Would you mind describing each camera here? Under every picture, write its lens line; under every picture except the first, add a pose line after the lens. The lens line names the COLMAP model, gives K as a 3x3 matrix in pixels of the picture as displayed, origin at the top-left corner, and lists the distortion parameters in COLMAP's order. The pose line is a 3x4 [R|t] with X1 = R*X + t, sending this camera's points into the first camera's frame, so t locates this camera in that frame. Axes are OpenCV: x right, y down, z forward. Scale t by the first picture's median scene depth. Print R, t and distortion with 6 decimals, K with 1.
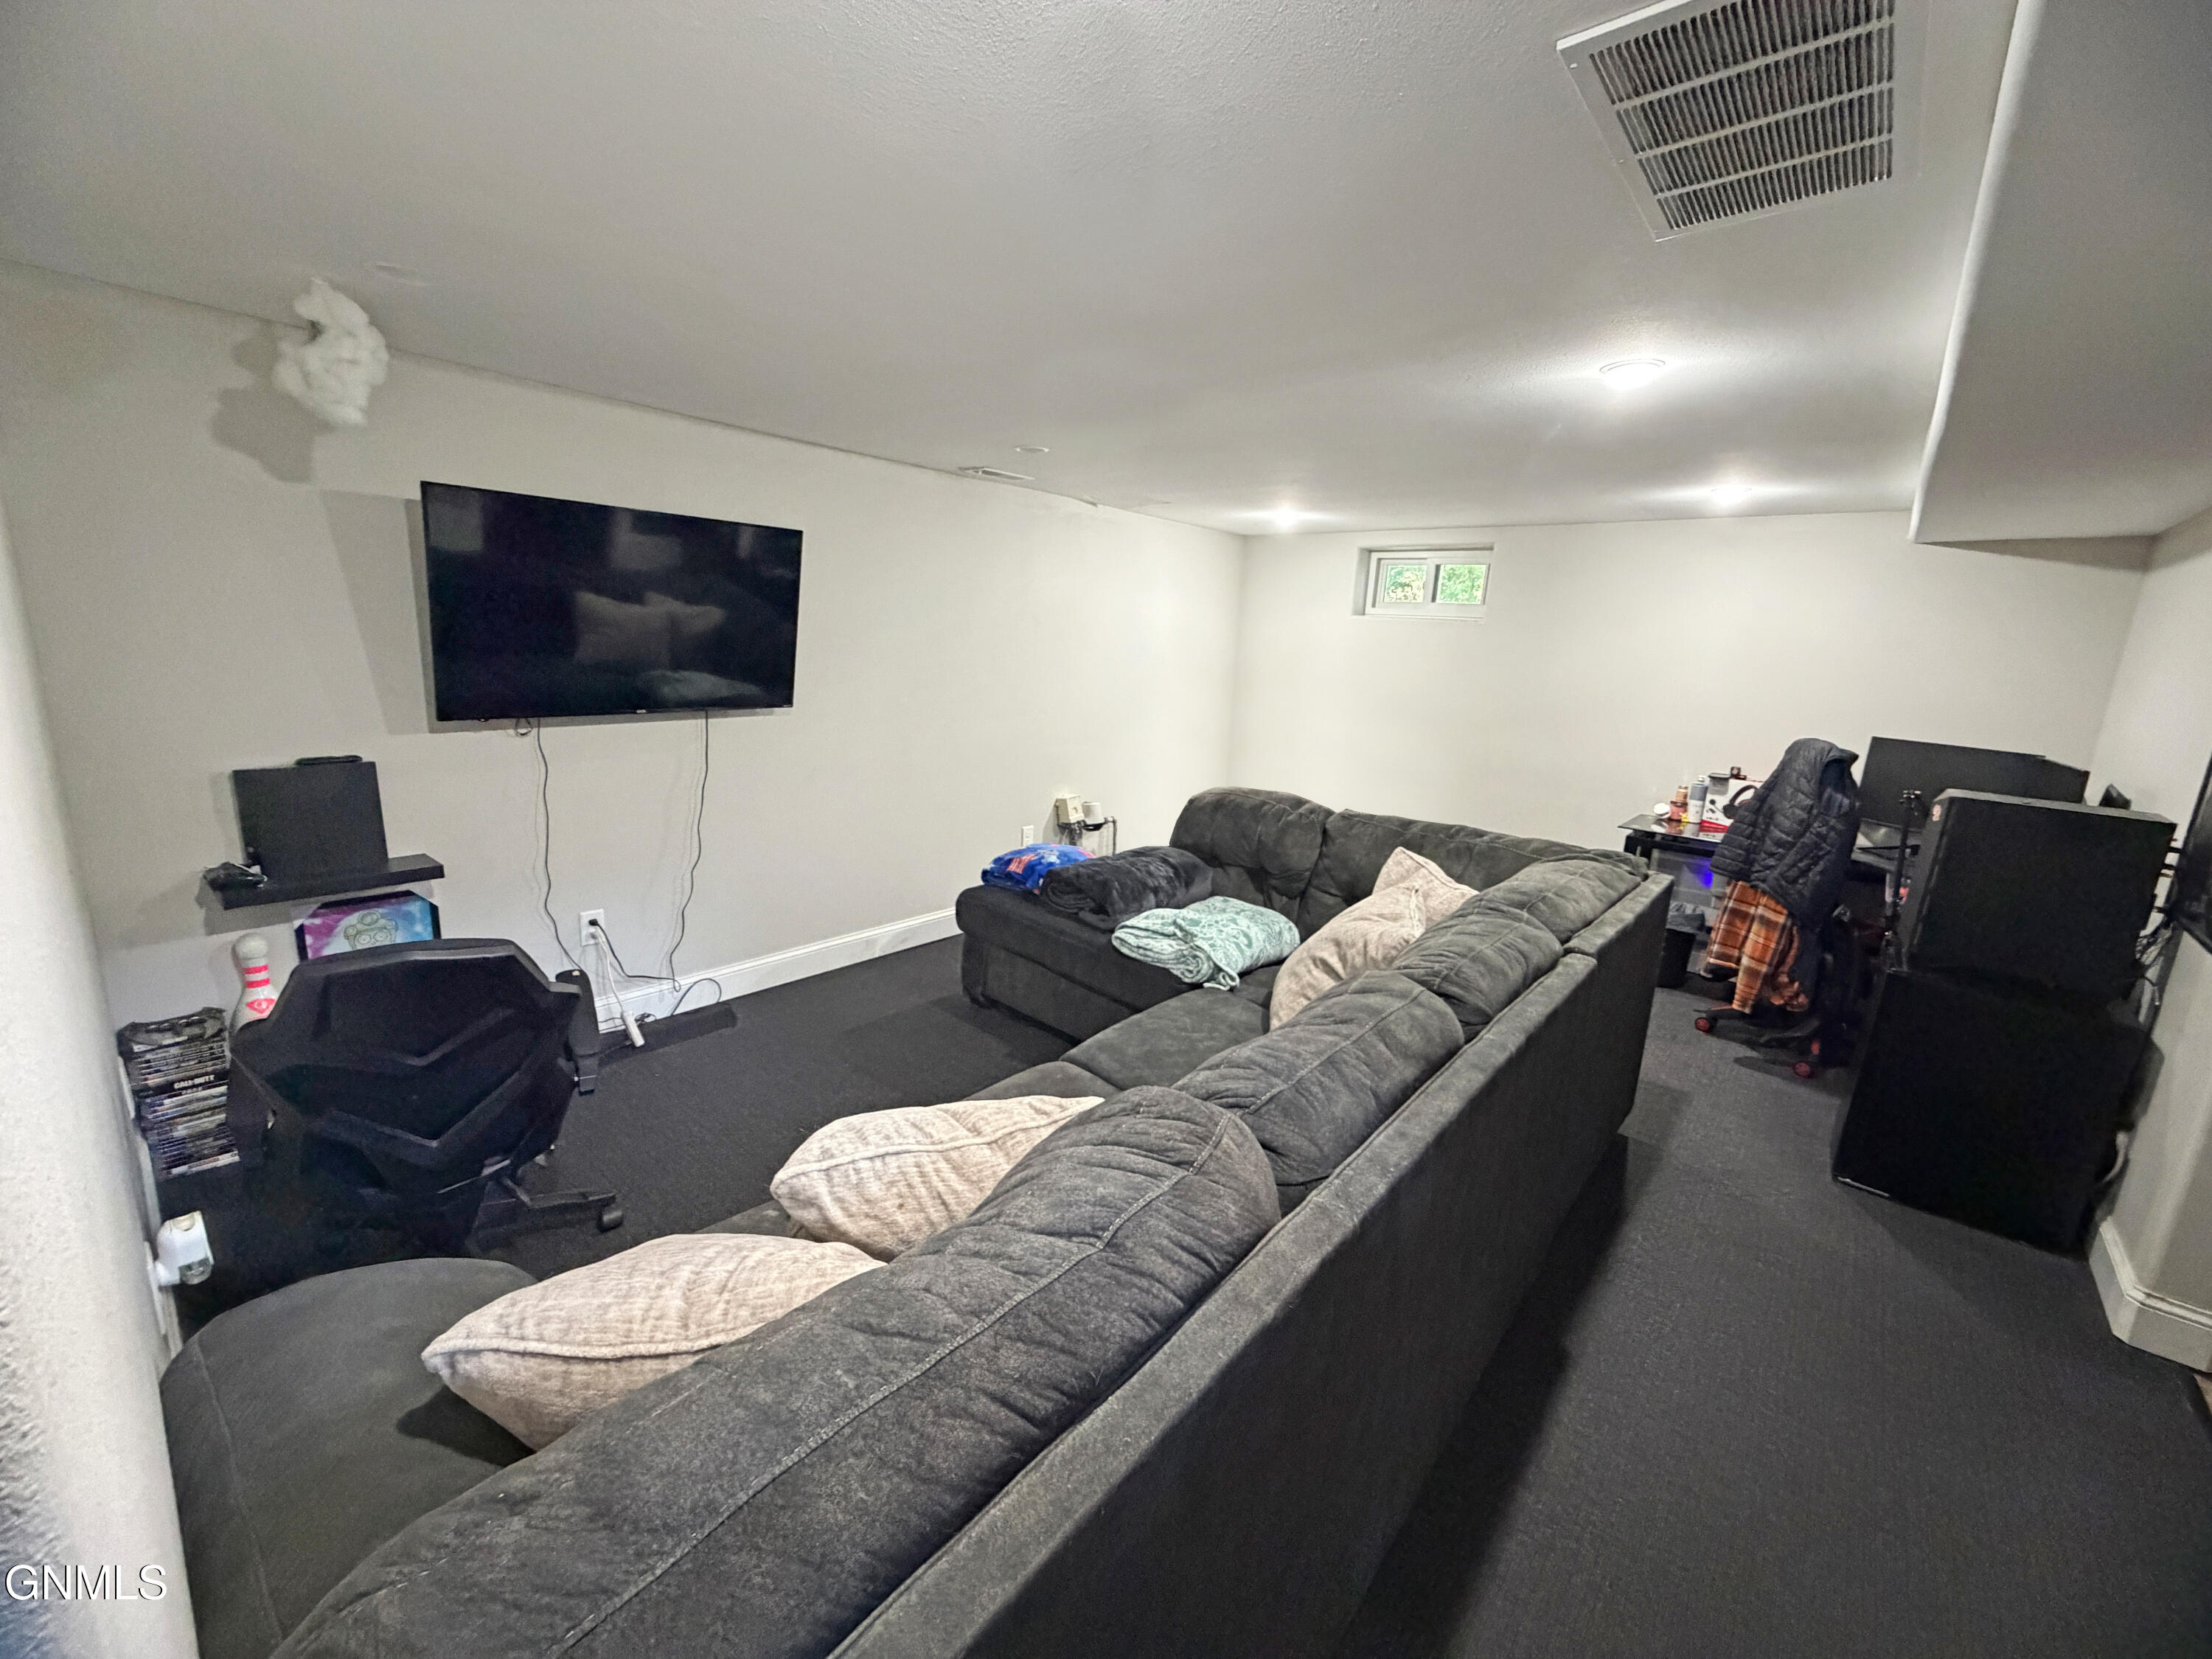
lens RADIAL K [[895.6, 0, 1099.9], [0, 895.6, 824.7], [0, 0, 1]] dist [-0.000267, 0.000391]
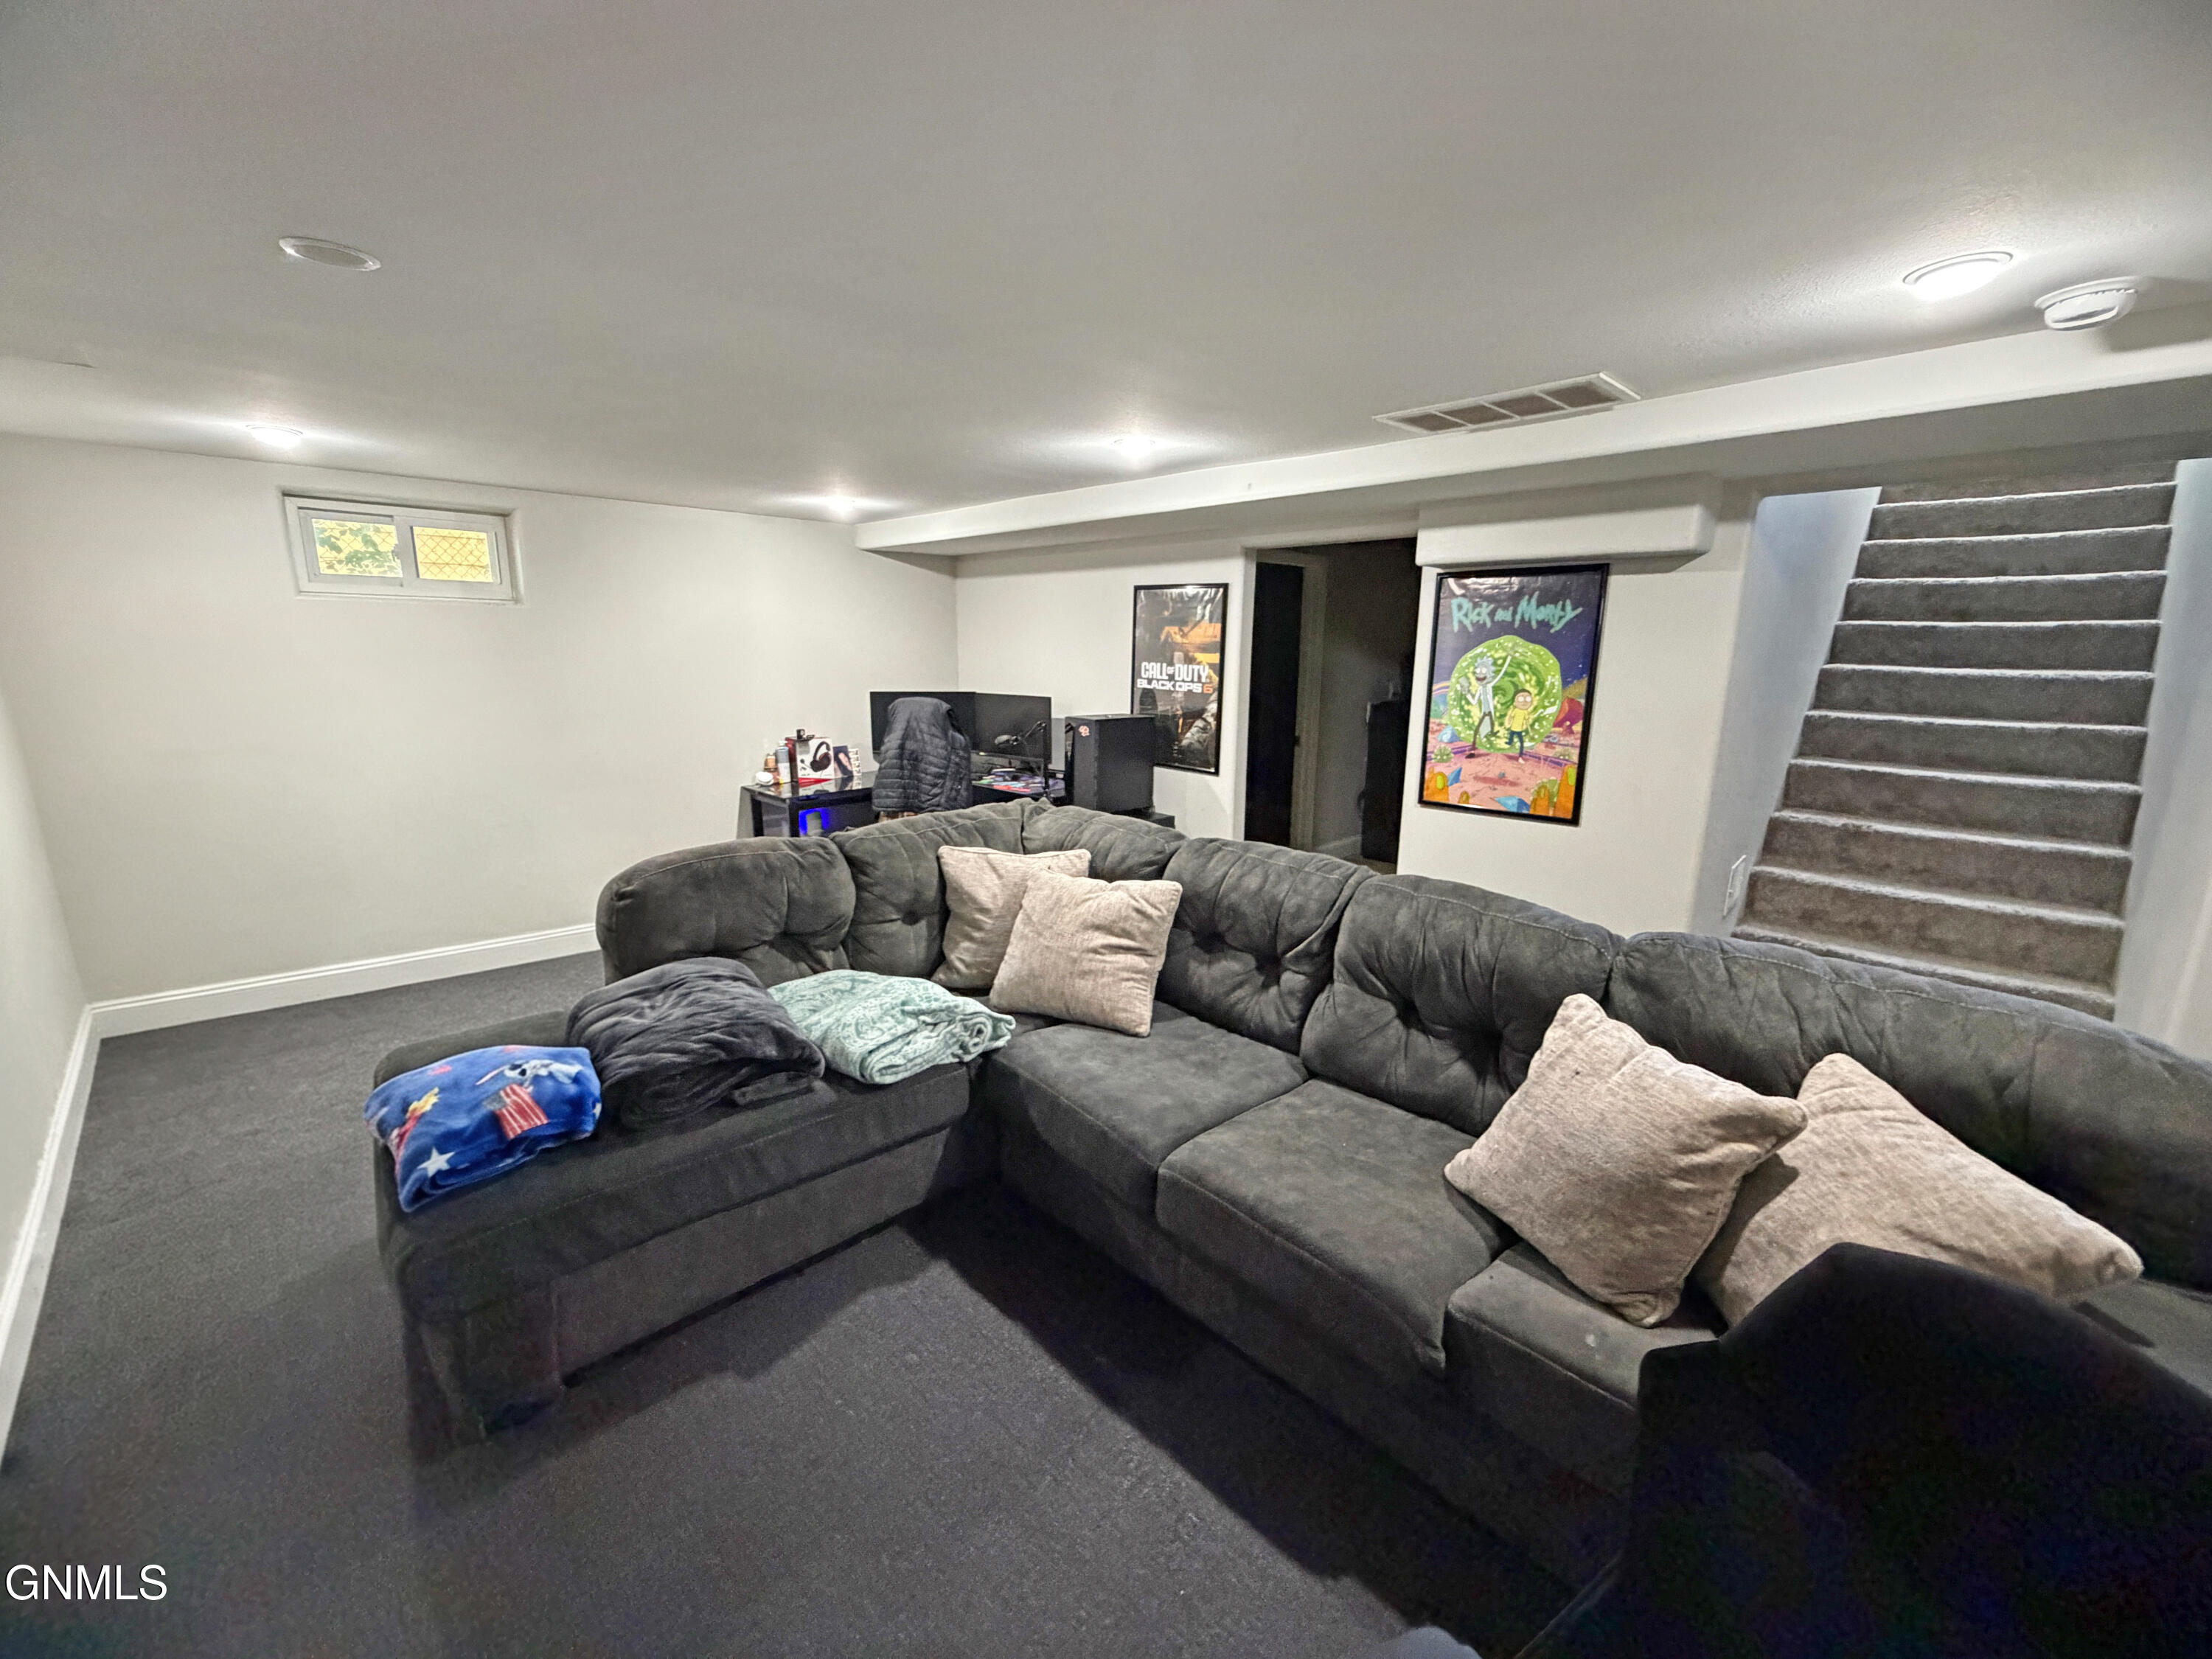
lens RADIAL K [[895.6, 0, 1100.7], [0, 895.6, 829.6], [0, 0, 1]] dist [-0.000267, 0.000391]
pose [[0.068551, -0.255255, 0.964441, -0.556876], [0.203641, 0.949941, 0.236943, -0.175374], [-0.976643, 0.180157, 0.117100, 0.627790]]
